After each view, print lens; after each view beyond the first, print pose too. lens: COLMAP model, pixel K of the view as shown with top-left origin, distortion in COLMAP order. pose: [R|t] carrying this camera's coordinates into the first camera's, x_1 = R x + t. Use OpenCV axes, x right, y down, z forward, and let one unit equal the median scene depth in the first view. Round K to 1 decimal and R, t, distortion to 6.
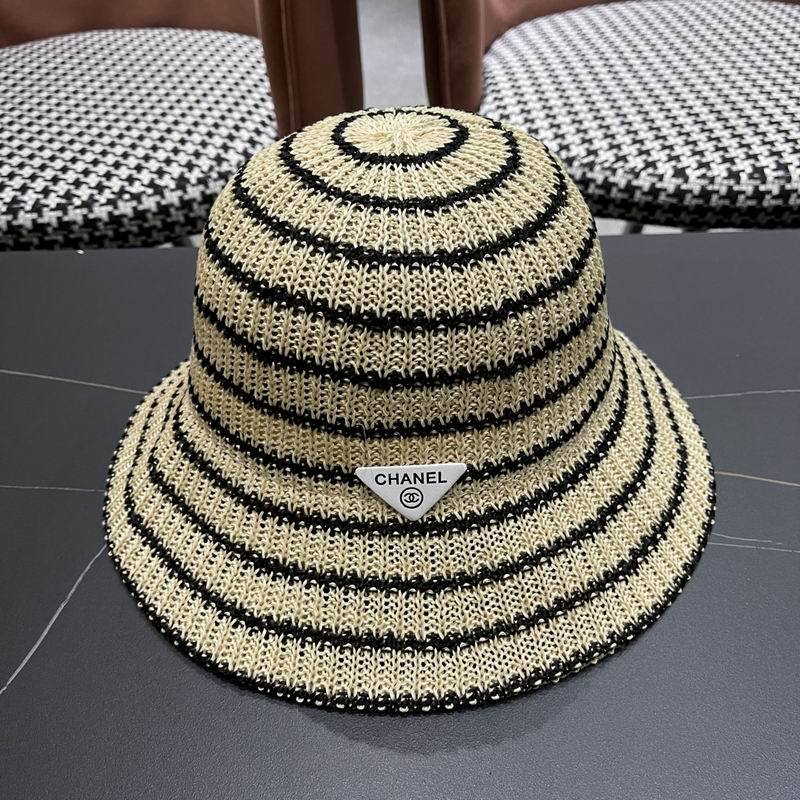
lens RADIAL K [[845.6, 0, 401.4], [0, 845.6, 403.2], [0, 0, 1]] dist [0.015527, 0.000000]
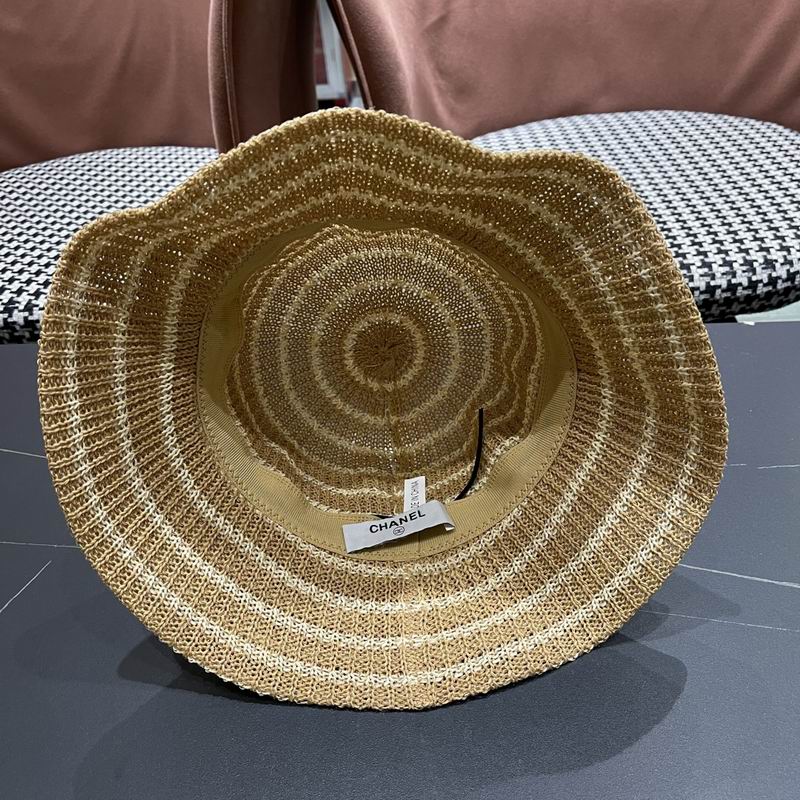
lens RADIAL K [[845.6, 0, 401.0], [0, 845.6, 405.1], [0, 0, 1]] dist [0.015527, 0.000000]
pose [[0.997513, 0.003470, -0.070393, 0.171617], [-0.009209, 0.996642, -0.081364, -0.001456], [0.069874, 0.081810, 0.994196, -0.131841]]
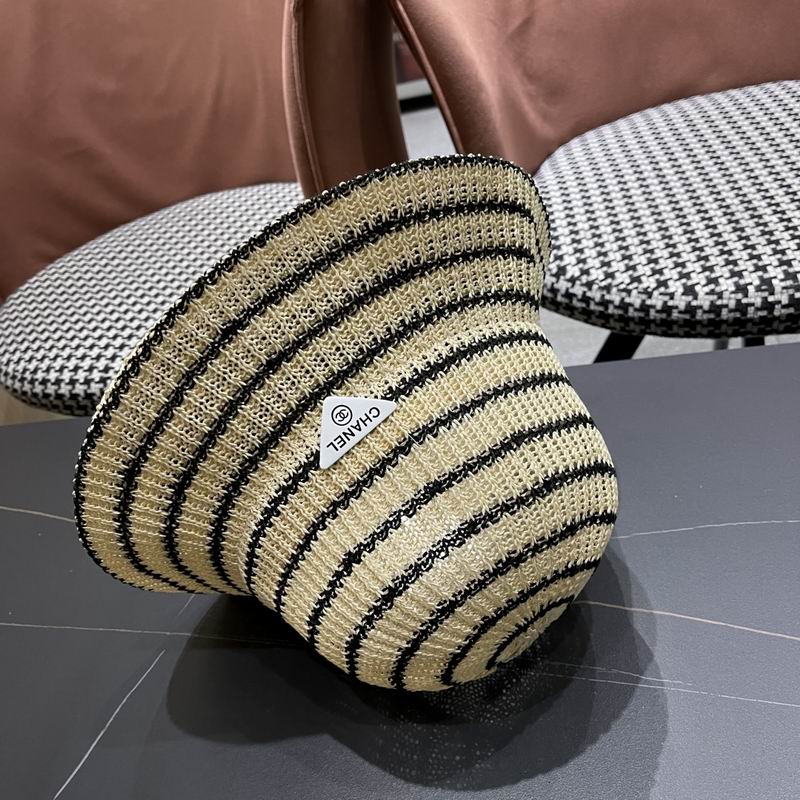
lens RADIAL K [[845.6, 0, 393.9], [0, 845.6, 408.7], [0, 0, 1]] dist [0.015527, 0.000000]
pose [[0.970319, -0.071177, -0.231117, 0.201697], [0.058803, 0.996465, -0.060003, -0.082530], [0.234571, 0.044632, 0.971074, -0.095460]]
